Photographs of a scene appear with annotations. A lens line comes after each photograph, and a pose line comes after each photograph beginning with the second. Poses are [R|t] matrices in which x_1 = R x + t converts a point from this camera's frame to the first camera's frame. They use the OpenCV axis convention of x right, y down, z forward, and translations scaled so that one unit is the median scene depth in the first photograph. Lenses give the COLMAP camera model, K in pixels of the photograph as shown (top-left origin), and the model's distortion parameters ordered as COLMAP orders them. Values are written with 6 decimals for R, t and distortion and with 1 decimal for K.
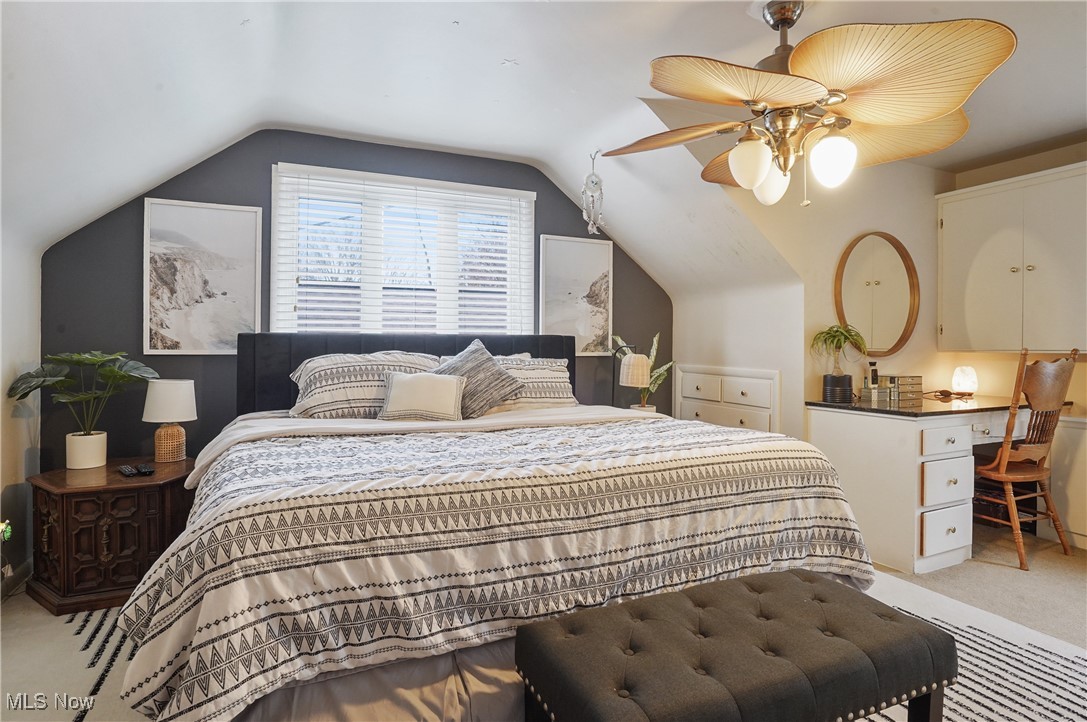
lens RADIAL K [[579.5, 0, 540.0], [0, 579.5, 343.7], [0, 0, 1]] dist [-0.070026, 0.035641]
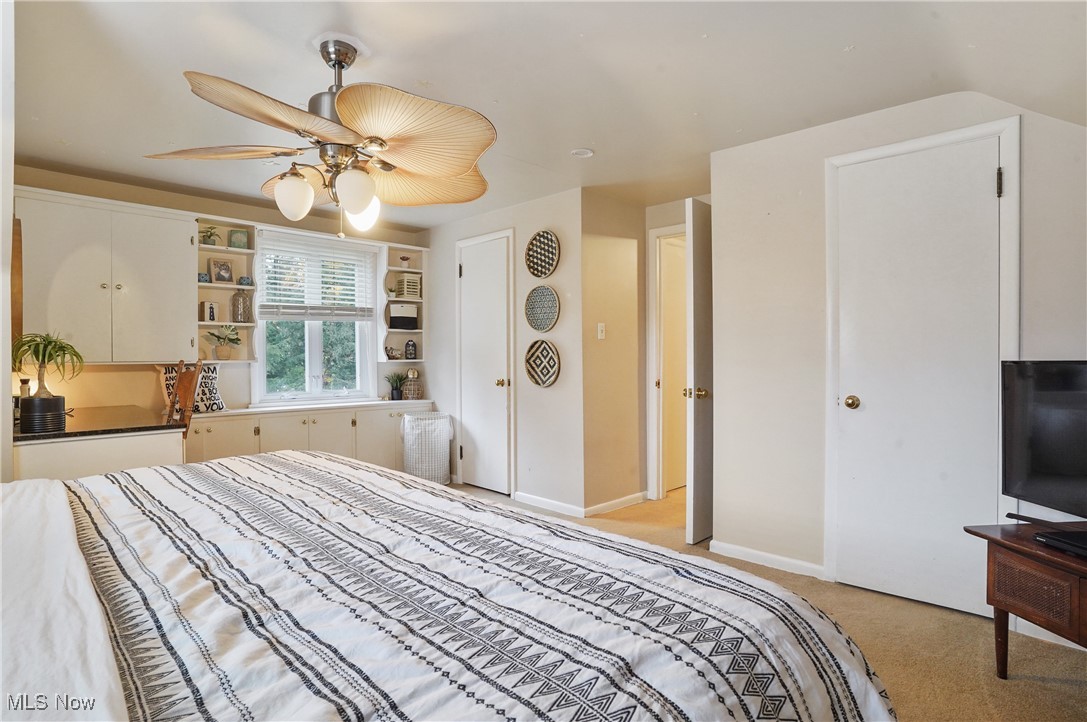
lens RADIAL K [[573.8, 0, 539.4], [0, 573.8, 360.1], [0, 0, 1]] dist [-0.079901, 0.045373]
pose [[-0.355484, -0.013171, 0.934590, -0.527263], [-0.003787, 0.999913, 0.012651, -0.010191], [-0.934675, 0.000958, -0.355502, 0.748952]]
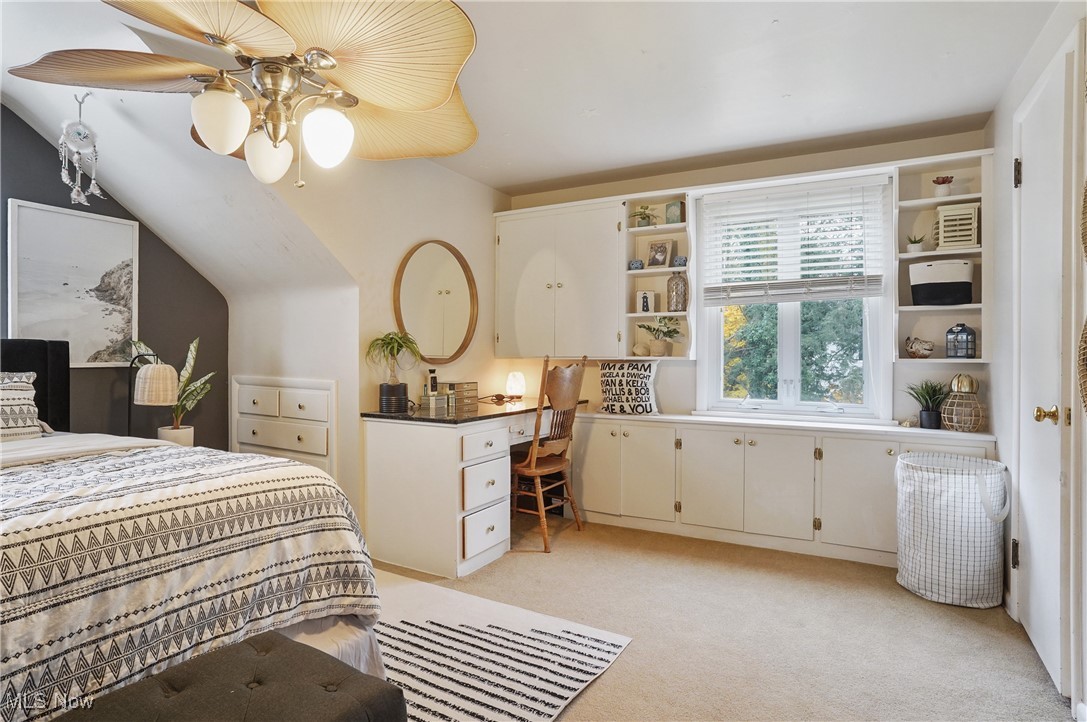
lens RADIAL K [[573.2, 0, 546.2], [0, 573.2, 355.1], [0, 0, 1]] dist [-0.079389, 0.037426]
pose [[0.807364, -0.003667, 0.590042, 0.192843], [-0.000178, 0.999979, 0.006458, 0.000548], [-0.590054, -0.005319, 0.807346, 0.082997]]
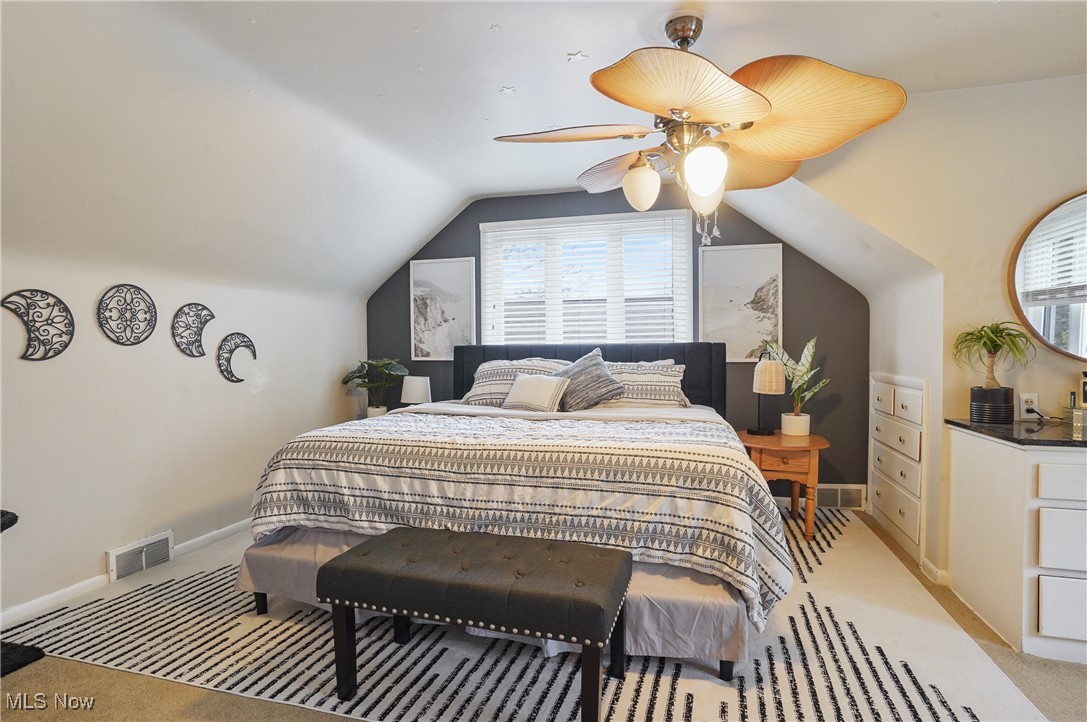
lens RADIAL K [[573.8, 0, 539.4], [0, 573.8, 360.1], [0, 0, 1]] dist [-0.079901, 0.045373]
pose [[0.757497, 0.001692, -0.652836, 0.655751], [0.011394, 0.999810, 0.015811, -0.002599], [0.652739, -0.019416, 0.757334, 0.022017]]
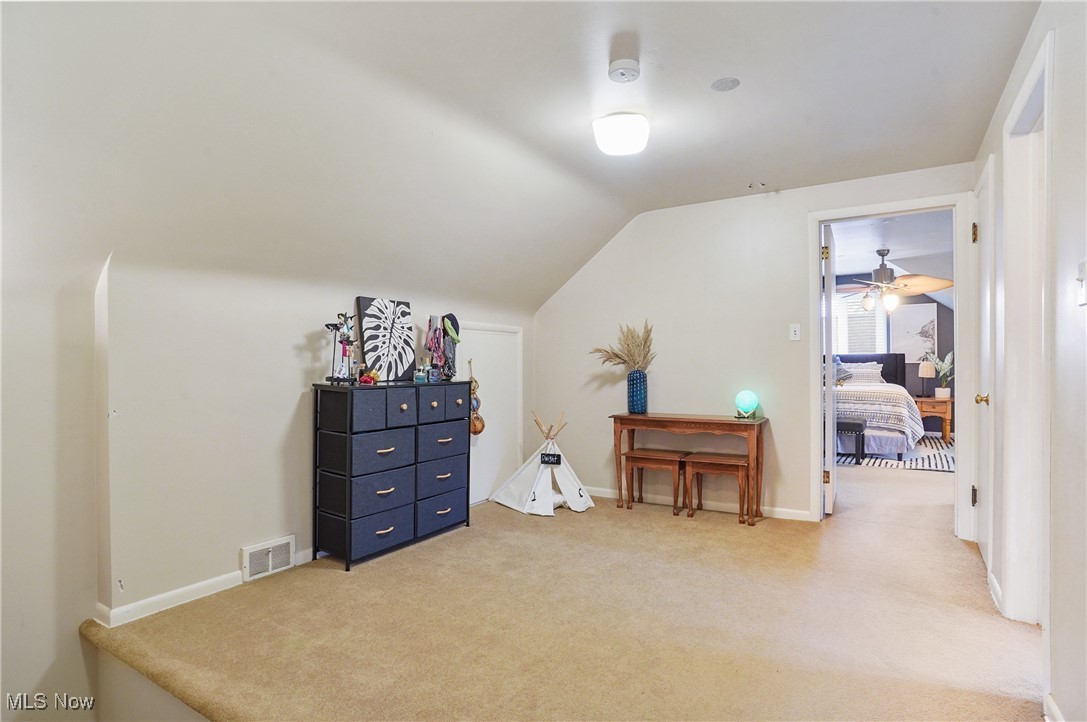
lens RADIAL K [[573.8, 0, 539.4], [0, 573.8, 360.1], [0, 0, 1]] dist [-0.079901, 0.045373]
pose [[0.536054, -0.010559, -0.844118, 1.468611], [0.014354, 0.999891, -0.003391, -0.002007], [0.844062, -0.010299, 0.536147, -1.660163]]
